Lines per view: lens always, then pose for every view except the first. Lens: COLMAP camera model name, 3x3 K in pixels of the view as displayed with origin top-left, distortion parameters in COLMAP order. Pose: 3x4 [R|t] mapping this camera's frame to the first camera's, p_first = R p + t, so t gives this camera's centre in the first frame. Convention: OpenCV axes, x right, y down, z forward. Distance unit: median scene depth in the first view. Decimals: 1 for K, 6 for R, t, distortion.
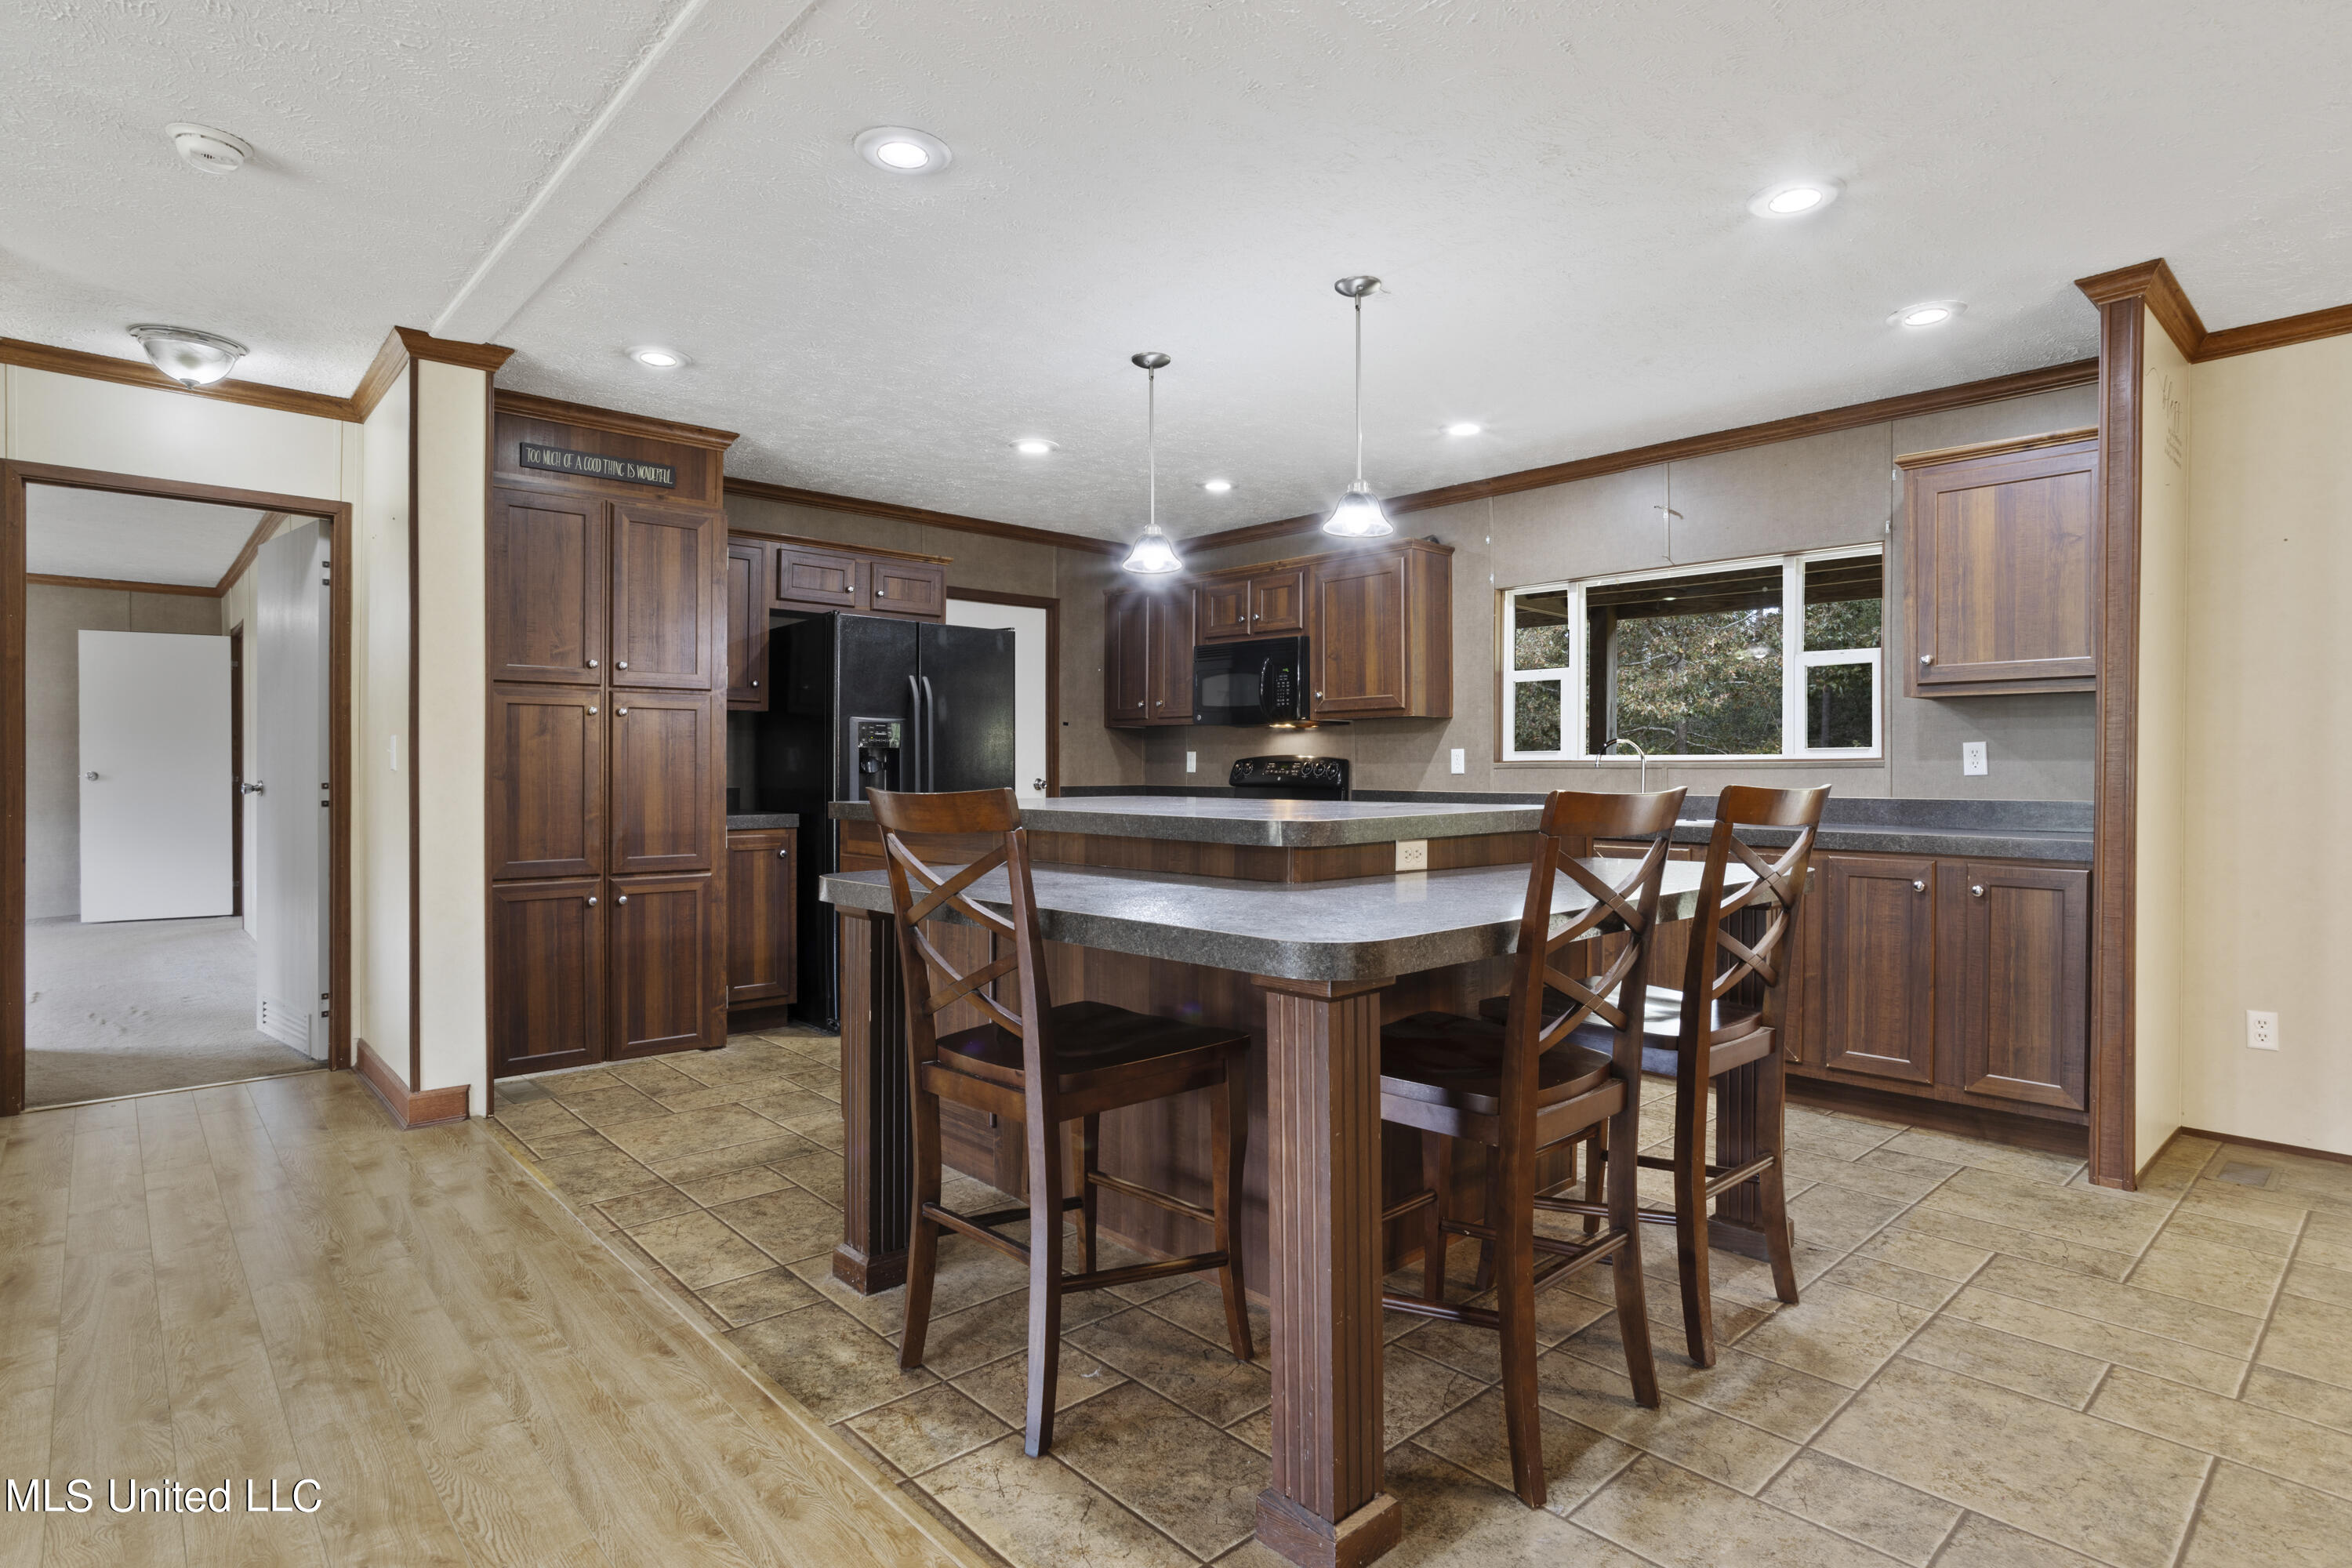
lens RADIAL K [[1202.3, 0, 1171.0], [0, 1202.3, 776.3], [0, 0, 1]] dist [-0.051859, 0.031083]
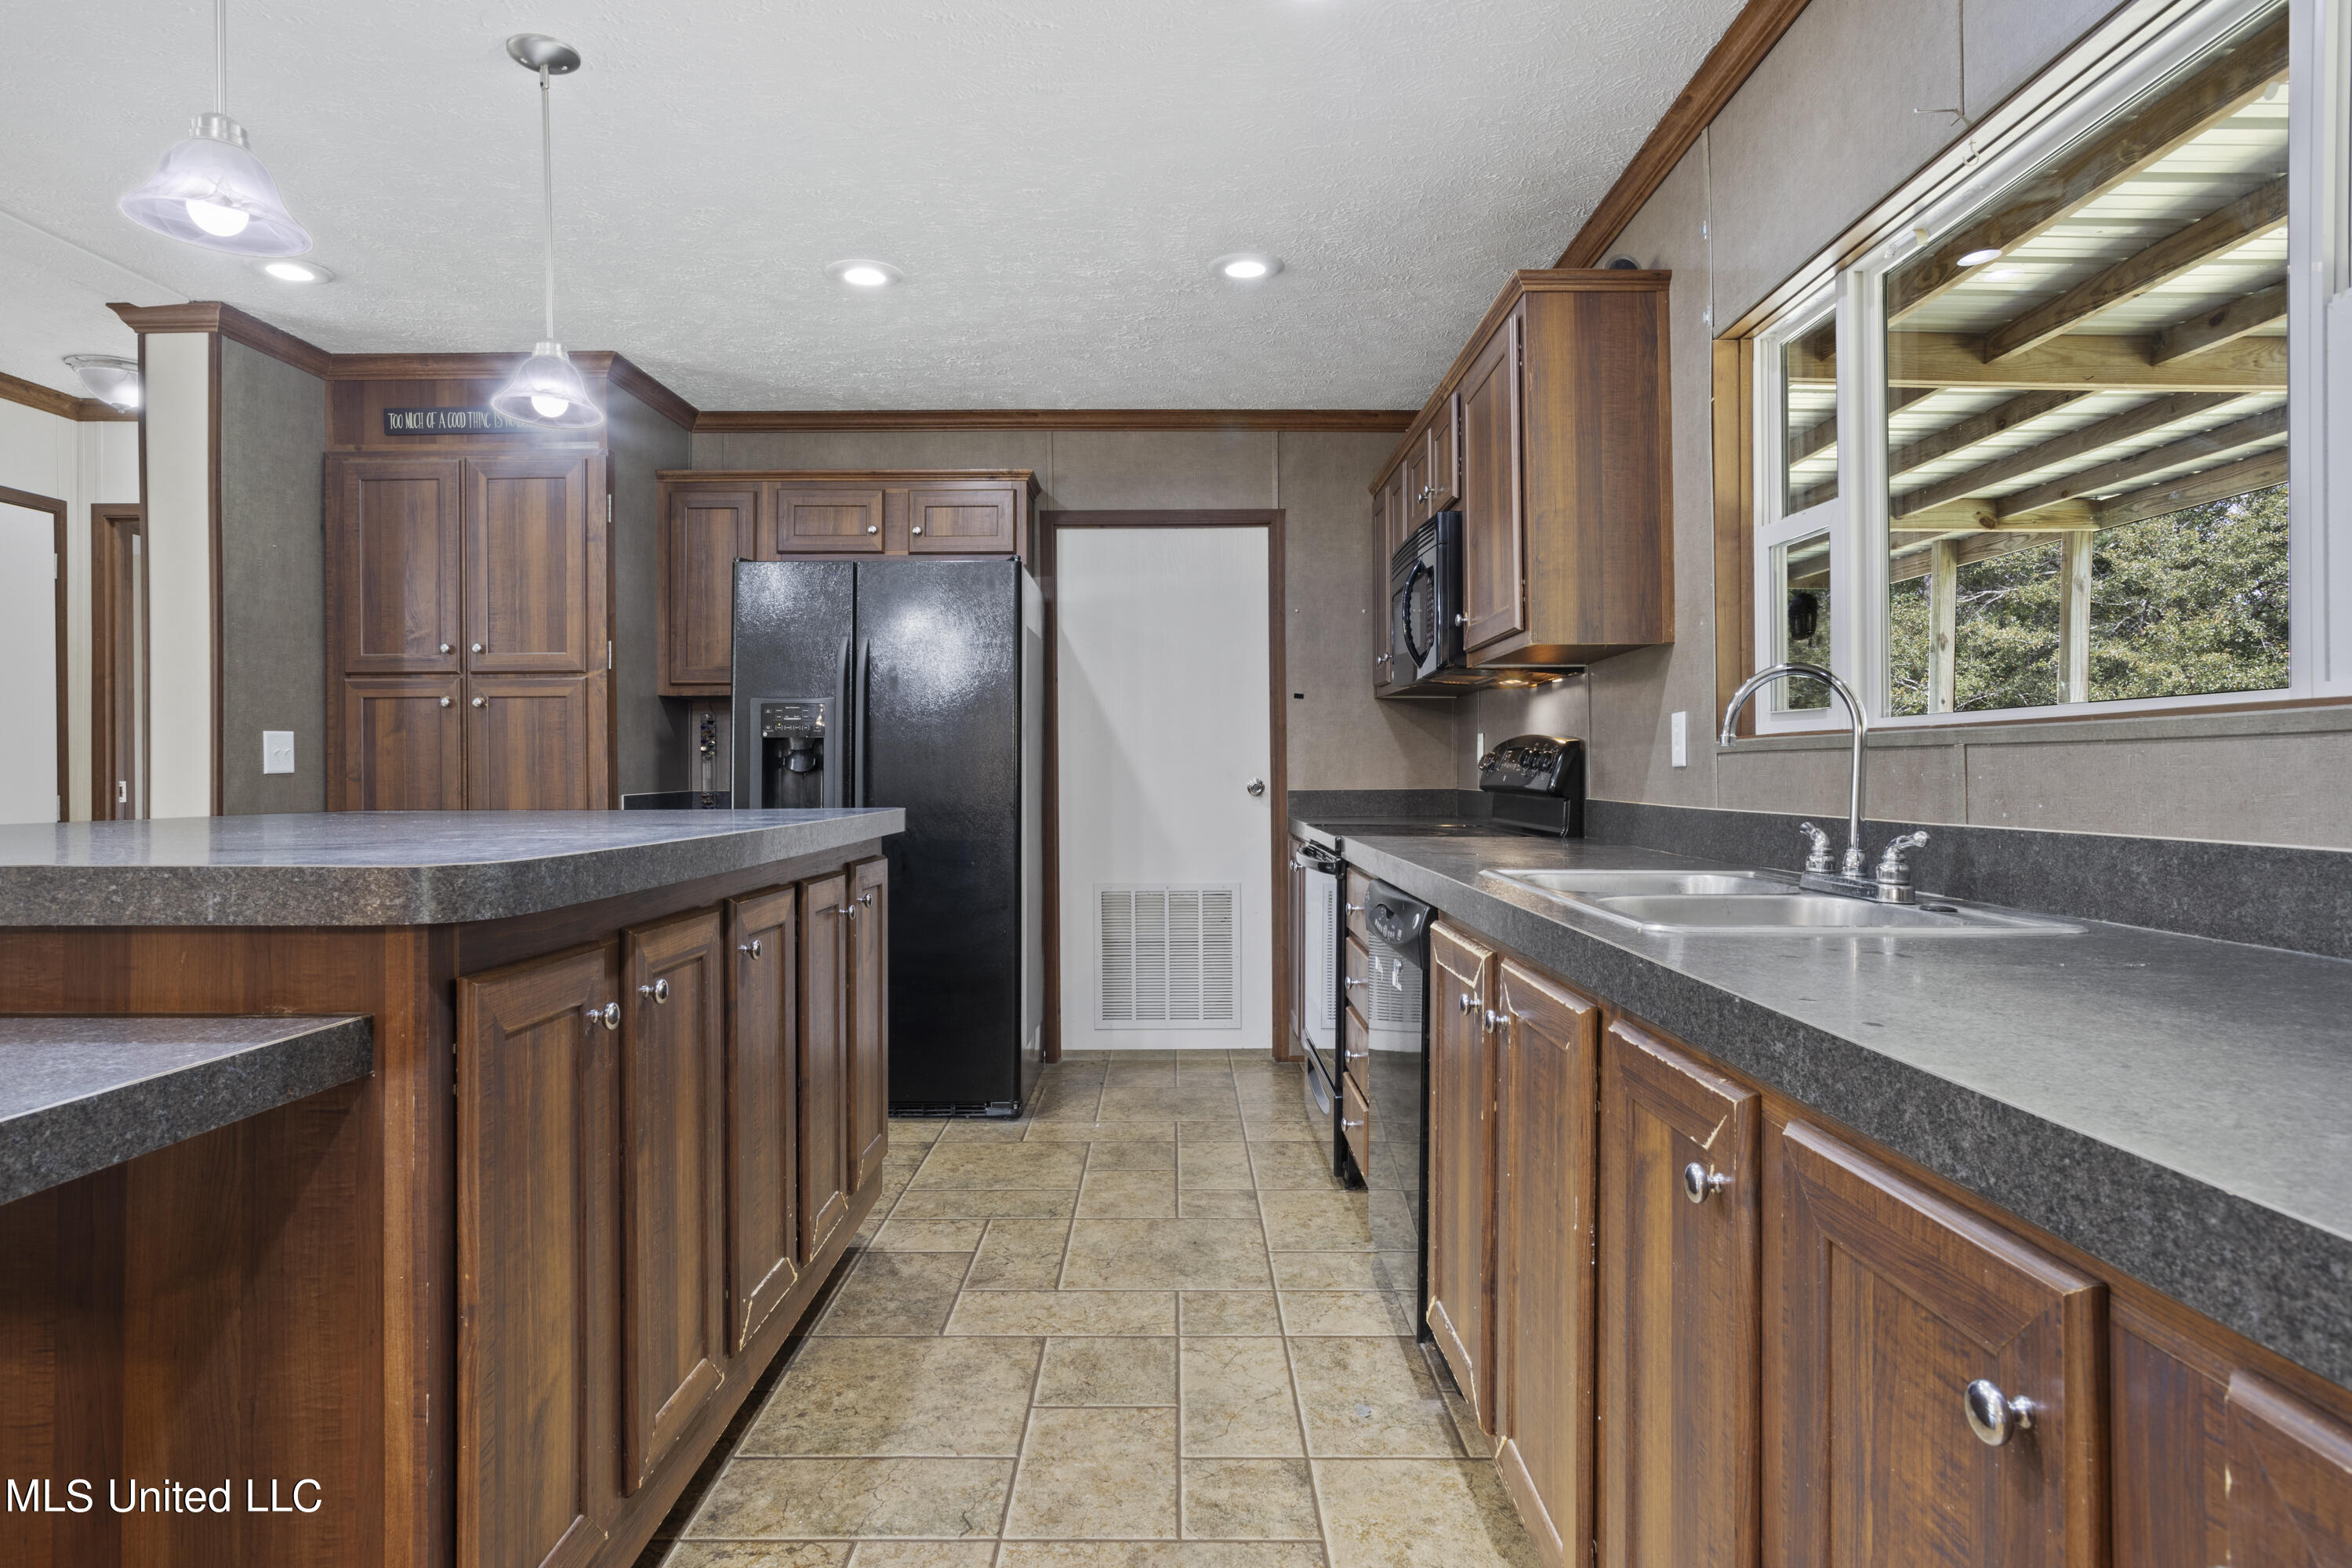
lens RADIAL K [[1334.9, 0, 1168.1], [0, 1334.9, 765.6], [0, 0, 1]] dist [-0.046910, 0.037077]
pose [[0.737385, -0.008775, -0.675416, 0.591387], [0.003084, 0.999949, -0.009624, 0.002216], [0.675465, 0.005014, 0.737375, 0.685099]]
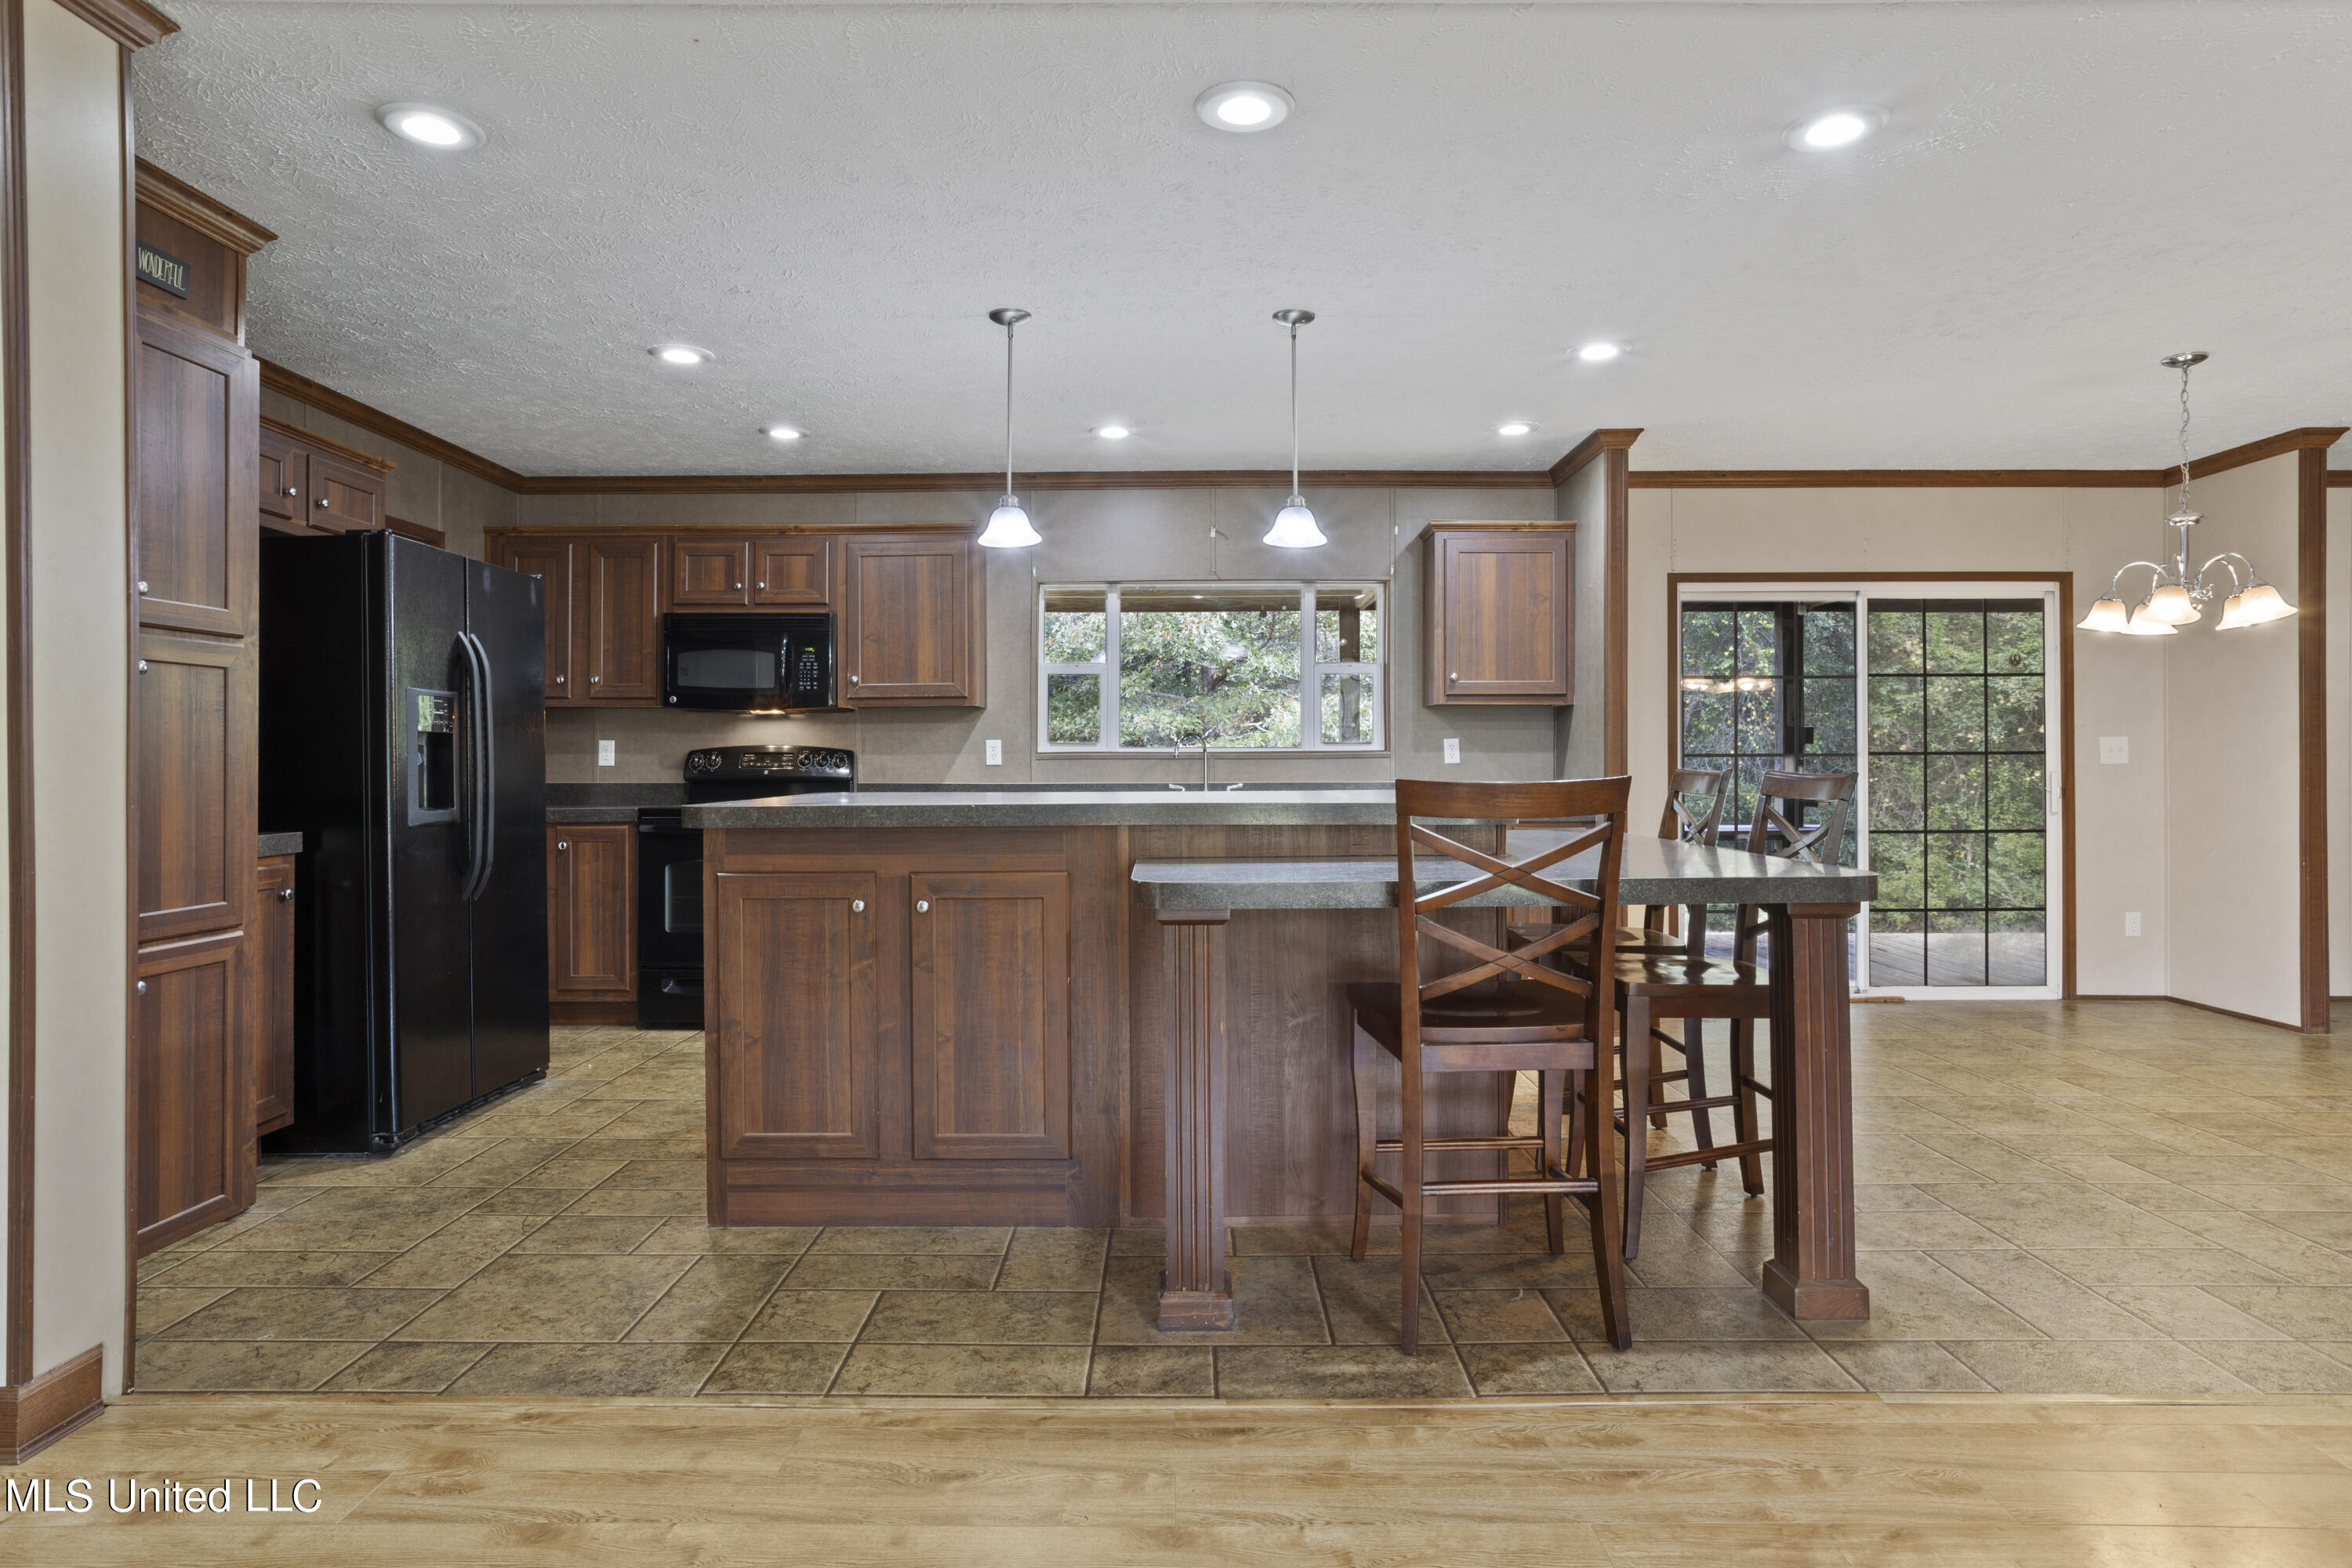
lens RADIAL K [[1334.9, 0, 1168.1], [0, 1334.9, 765.6], [0, 0, 1]] dist [-0.046910, 0.037077]
pose [[0.680507, -0.005967, 0.732717, -0.637679], [0.008177, 0.999966, 0.000550, -0.002040], [-0.732696, 0.005618, 0.680533, 0.203500]]
